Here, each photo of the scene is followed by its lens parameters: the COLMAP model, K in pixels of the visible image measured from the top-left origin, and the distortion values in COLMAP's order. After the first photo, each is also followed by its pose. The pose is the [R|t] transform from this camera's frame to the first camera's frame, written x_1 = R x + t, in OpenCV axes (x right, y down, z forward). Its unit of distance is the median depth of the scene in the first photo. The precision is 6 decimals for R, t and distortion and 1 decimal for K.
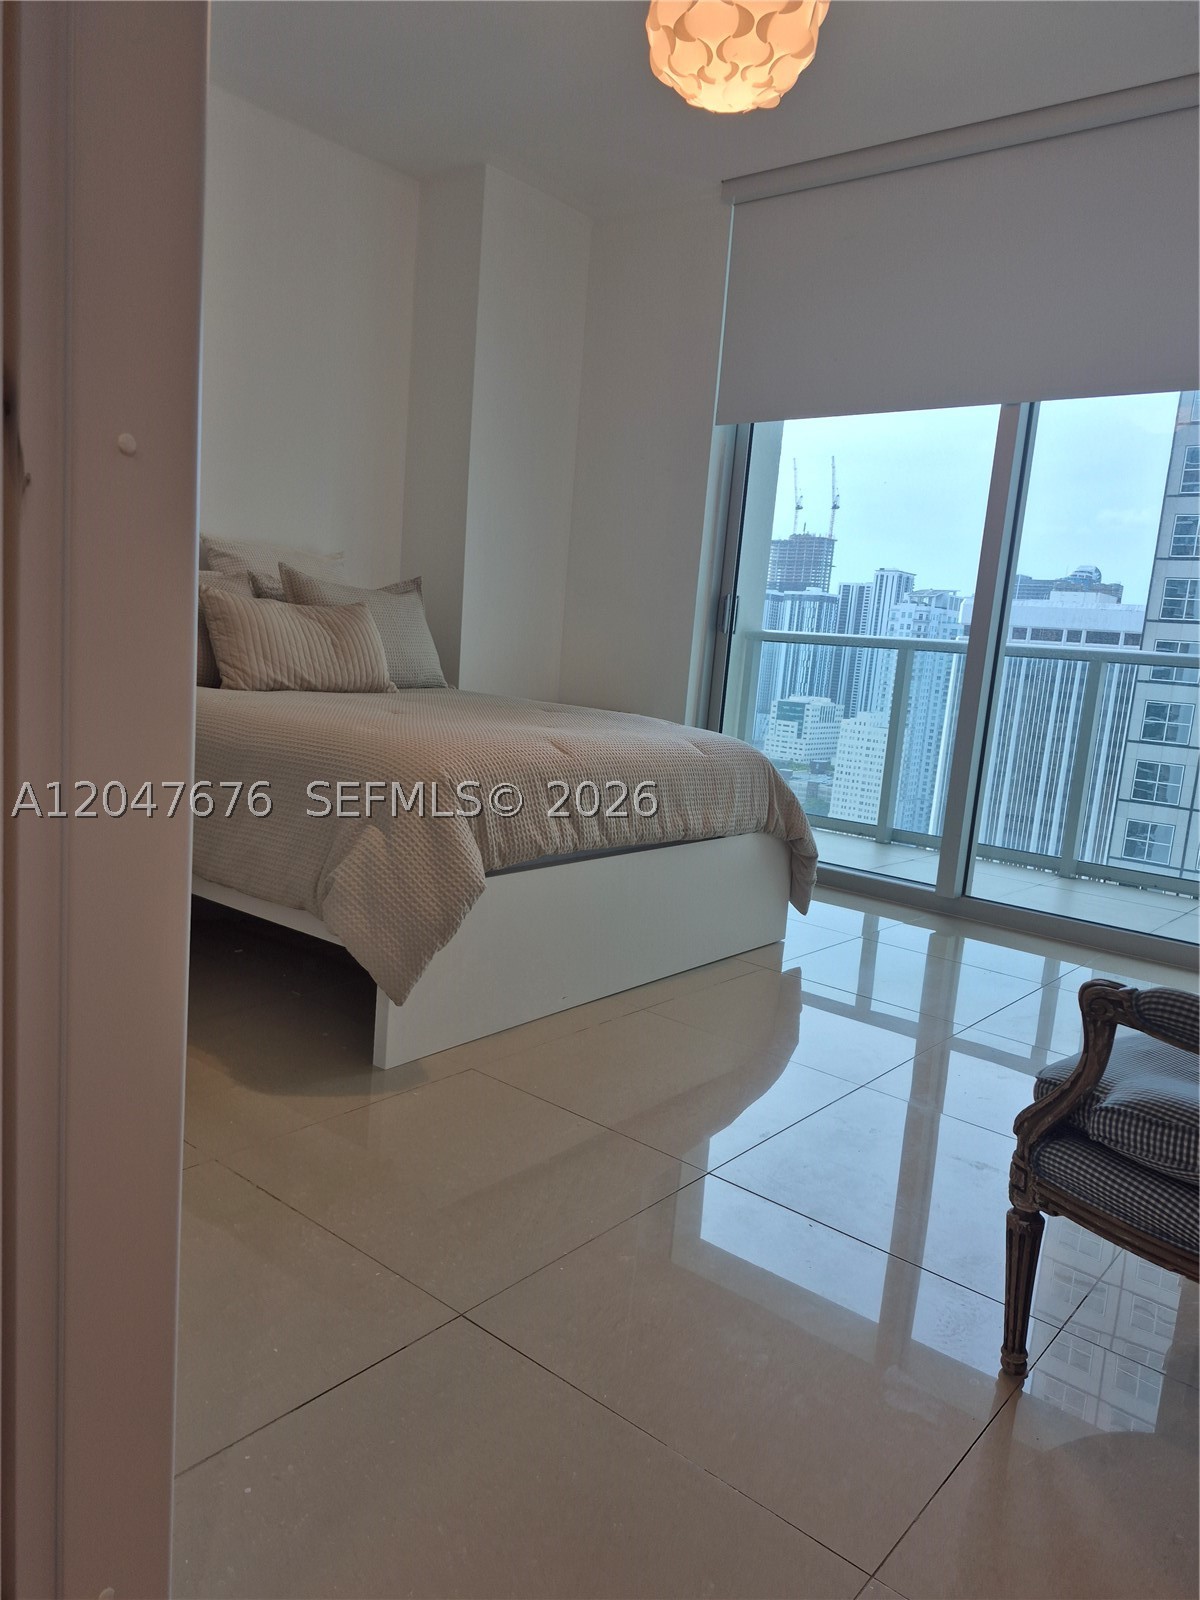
lens RADIAL K [[1134.3, 0, 600.0], [0, 1134.3, 800.0], [0, 0, 1]] dist [0.072617, -0.000878]
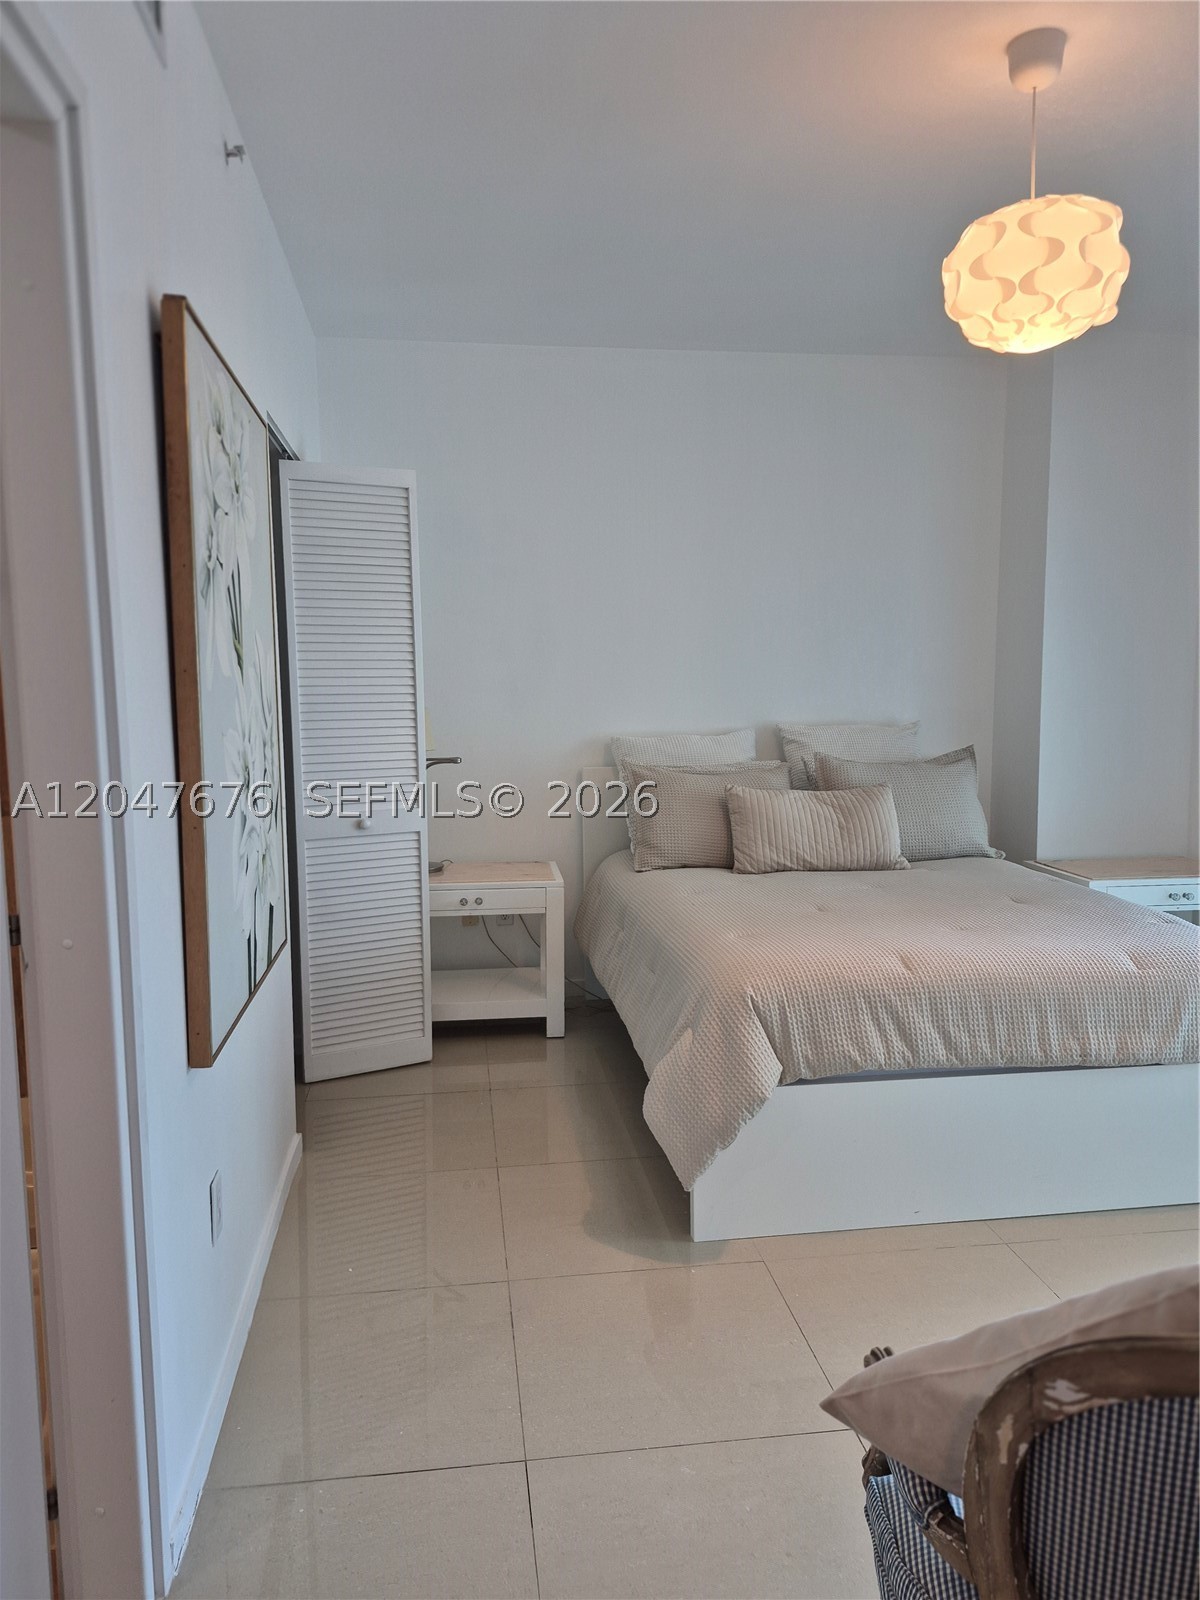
lens RADIAL K [[1134.3, 0, 600.0], [0, 1134.3, 800.0], [0, 0, 1]] dist [0.072617, -0.000878]
pose [[0.733487, -0.010995, -0.679614, 0.374226], [-0.032003, 0.998202, -0.050690, -0.106075], [0.678949, 0.058930, 0.731816, 0.027531]]
